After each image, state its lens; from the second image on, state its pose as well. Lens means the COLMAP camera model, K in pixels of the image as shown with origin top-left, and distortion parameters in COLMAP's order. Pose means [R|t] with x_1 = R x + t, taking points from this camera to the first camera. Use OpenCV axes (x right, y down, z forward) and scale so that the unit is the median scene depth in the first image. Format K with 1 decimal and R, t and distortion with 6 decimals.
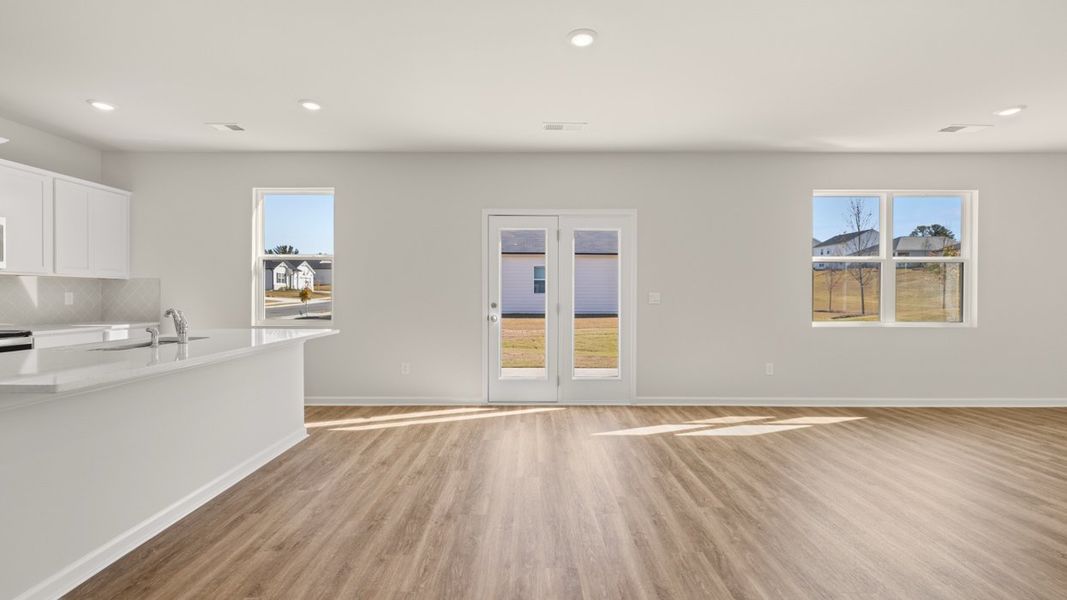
lens RADIAL K [[443.9, 0, 528.1], [0, 443.9, 301.7], [0, 0, 1]] dist [-0.003025, -0.000400]
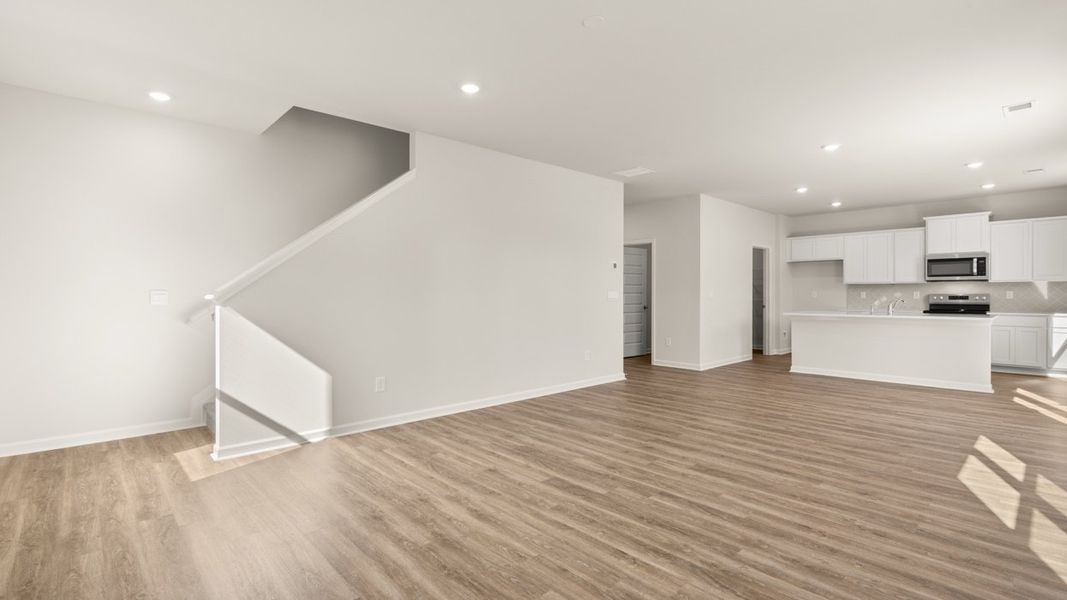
lens RADIAL K [[483.7, 0, 526.3], [0, 483.7, 295.4], [0, 0, 1]] dist [-0.002486, -0.000173]
pose [[-0.737907, 0.003091, -0.674895, 1.549686], [-0.010174, 0.999825, 0.015703, -0.014160], [0.674825, 0.018454, -0.737747, 1.073129]]
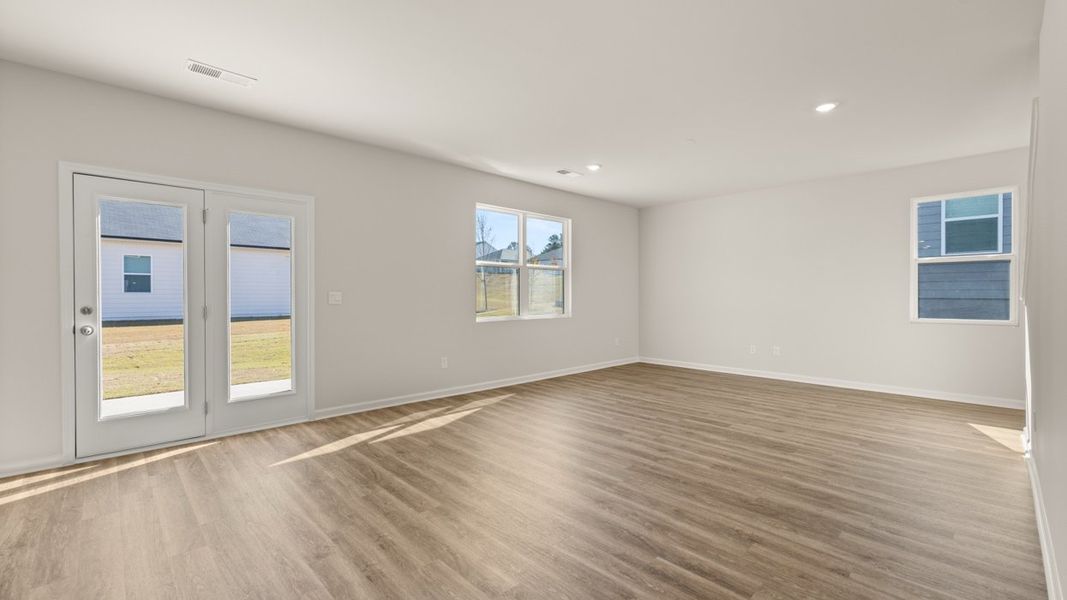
lens RADIAL K [[447.3, 0, 529.3], [0, 447.3, 300.7], [0, 0, 1]] dist [-0.001750, -0.000485]
pose [[0.724363, -0.011147, 0.689329, -0.069681], [0.011805, 0.999923, 0.003764, -0.001382], [-0.689318, 0.005411, 0.724439, 0.078343]]
